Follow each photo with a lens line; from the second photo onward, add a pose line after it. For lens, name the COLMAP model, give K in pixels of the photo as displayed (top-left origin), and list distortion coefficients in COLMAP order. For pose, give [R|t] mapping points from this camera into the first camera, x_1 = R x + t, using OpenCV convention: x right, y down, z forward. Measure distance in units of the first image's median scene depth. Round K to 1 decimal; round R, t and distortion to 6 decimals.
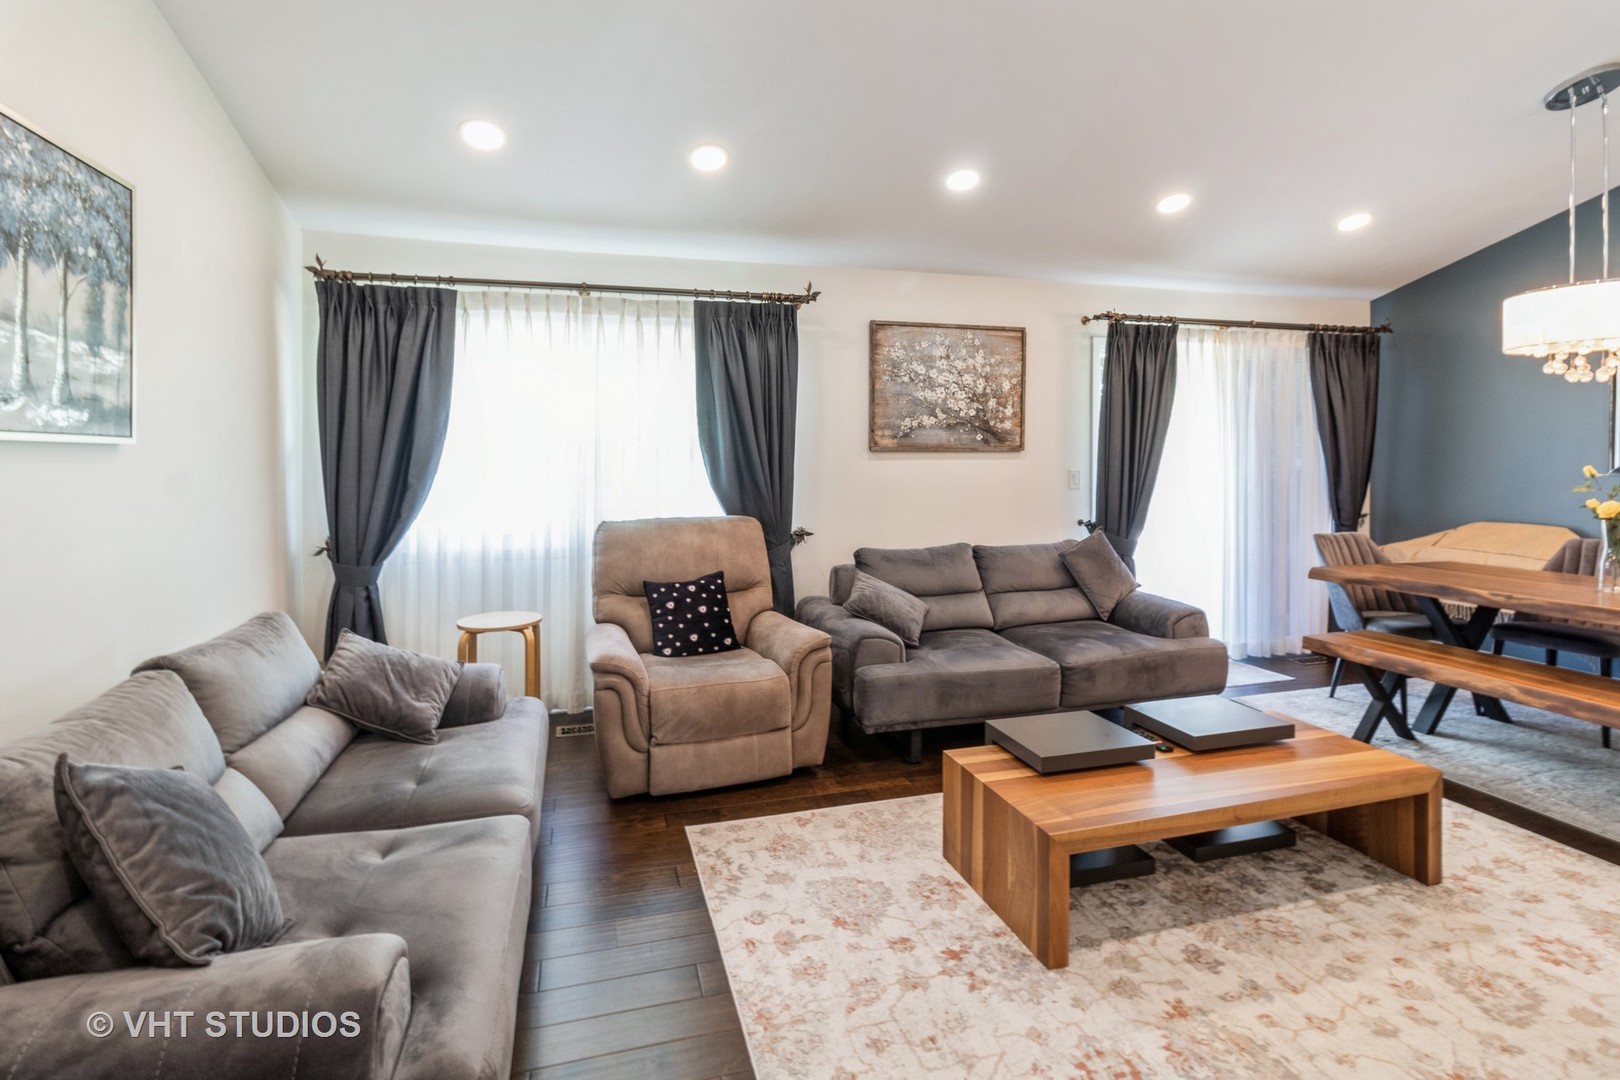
lens RADIAL K [[754.6, 0, 801.0], [0, 754.6, 533.5], [0, 0, 1]] dist [0.006867, -0.000121]
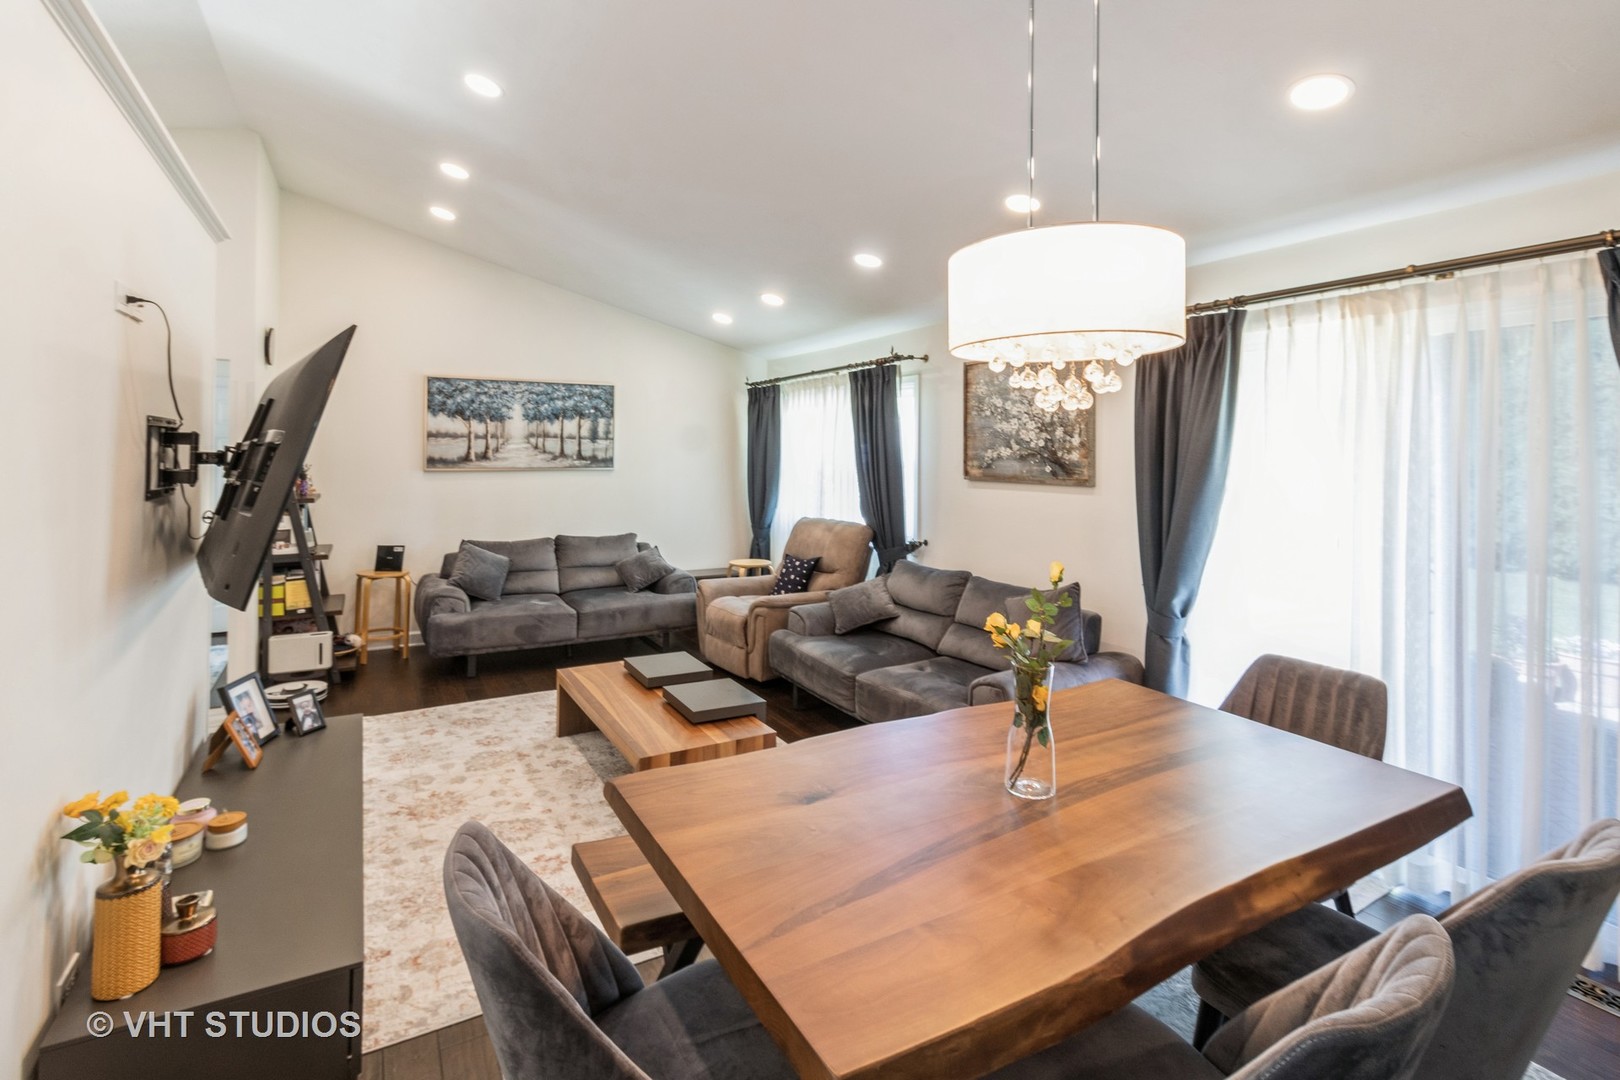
lens RADIAL K [[754.6, 0, 802.9], [0, 754.6, 545.0], [0, 0, 1]] dist [0.006867, -0.000121]
pose [[0.246188, 0.122193, -0.961489, 1.103344], [-0.104060, 0.989619, 0.099123, -0.098614], [0.963620, 0.075649, 0.256348, 0.489712]]
